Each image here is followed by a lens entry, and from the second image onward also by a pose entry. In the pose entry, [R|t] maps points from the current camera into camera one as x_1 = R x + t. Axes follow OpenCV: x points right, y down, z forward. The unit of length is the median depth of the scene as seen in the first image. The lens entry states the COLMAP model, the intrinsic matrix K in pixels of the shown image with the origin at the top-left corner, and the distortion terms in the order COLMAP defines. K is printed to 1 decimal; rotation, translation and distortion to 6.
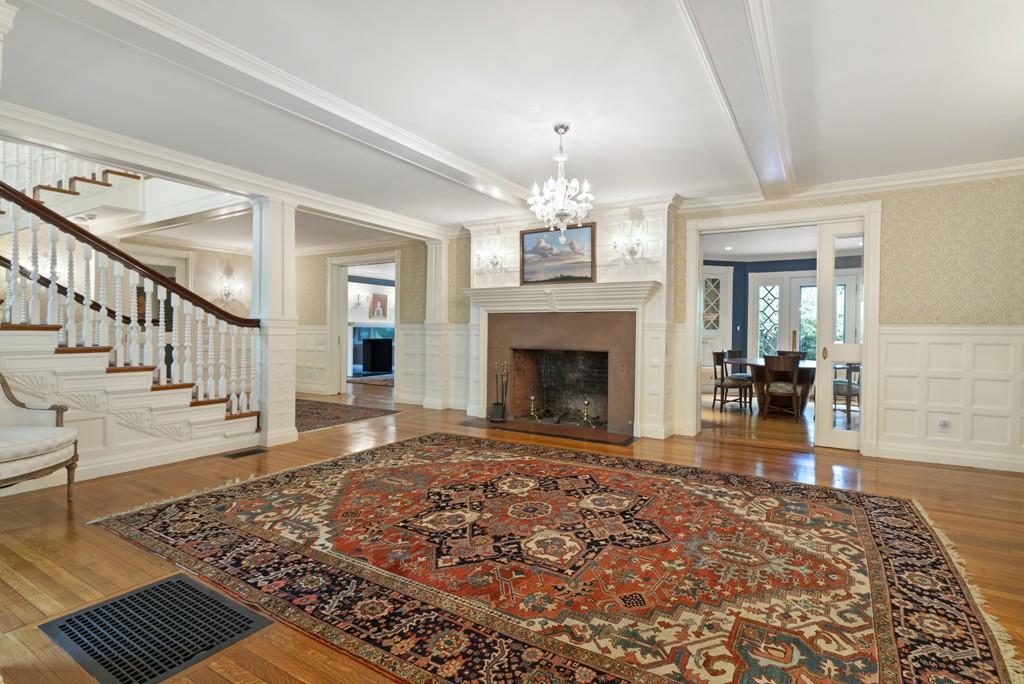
lens RADIAL K [[497.2, 0, 512.9], [0, 497.2, 342.1], [0, 0, 1]] dist [-0.001123, 0.001002]
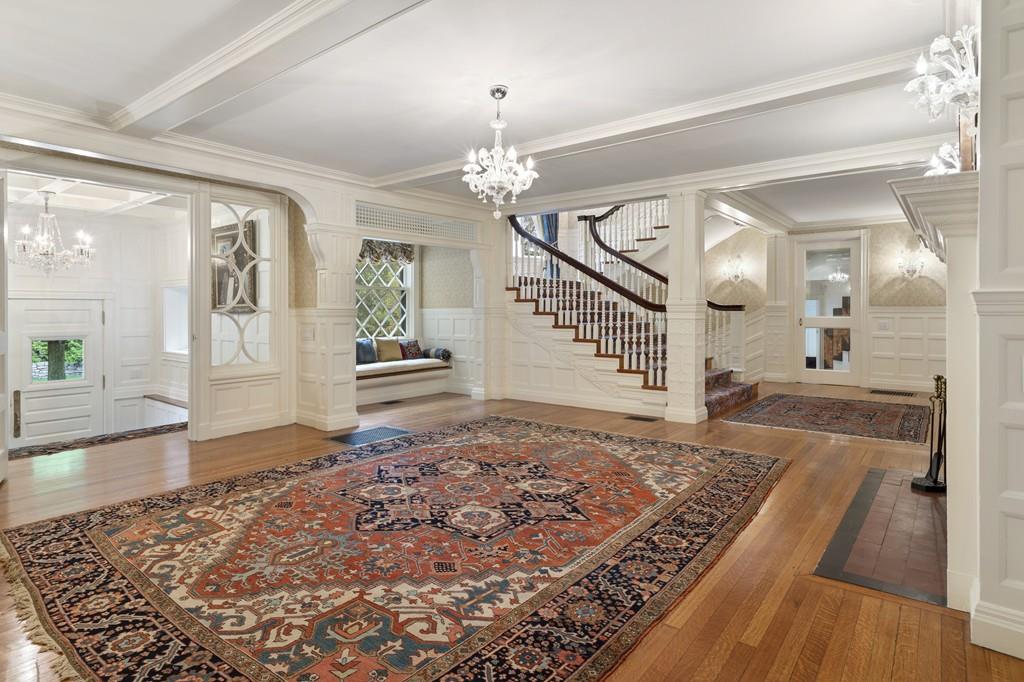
lens RADIAL K [[554.9, 0, 515.3], [0, 554.9, 318.5], [0, 0, 1]] dist [-0.004515, 0.000610]
pose [[-0.106656, 0.006119, -0.994277, 1.357762], [-0.023732, 0.999681, 0.008698, -0.031996], [0.994013, 0.024524, -0.106477, 1.411602]]
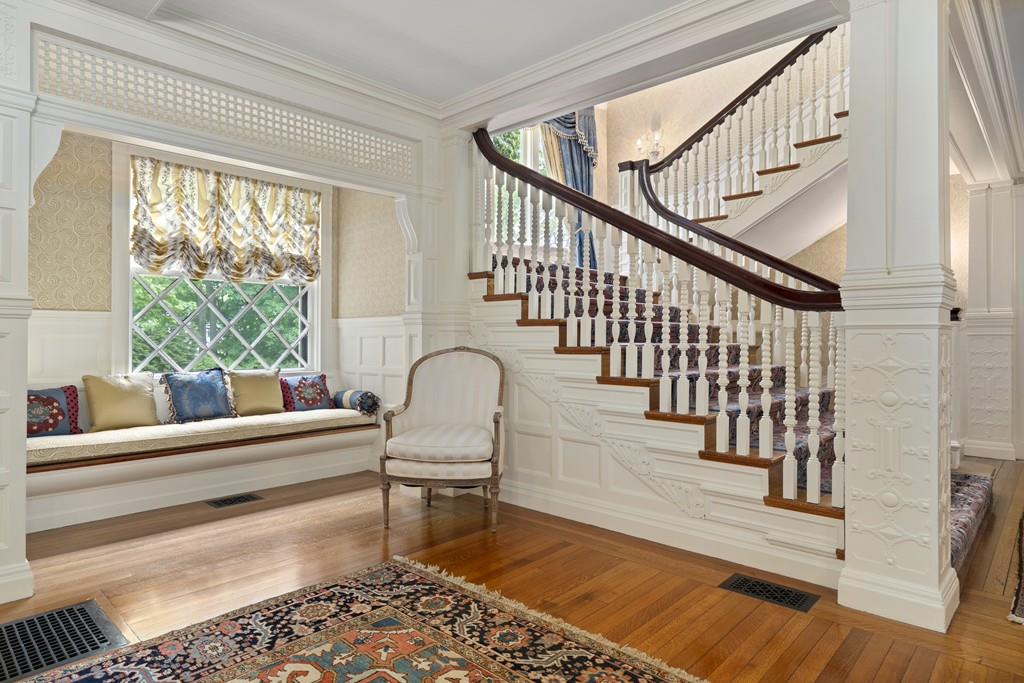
lens RADIAL K [[587.5, 0, 512.5], [0, 587.5, 337.3], [0, 0, 1]] dist [-0.002106, 0.001675]
pose [[-0.195555, -0.014881, -0.980580, 0.055453], [-0.028336, 0.999553, -0.009518, 0.011034], [0.980283, 0.025924, -0.195889, 1.470203]]
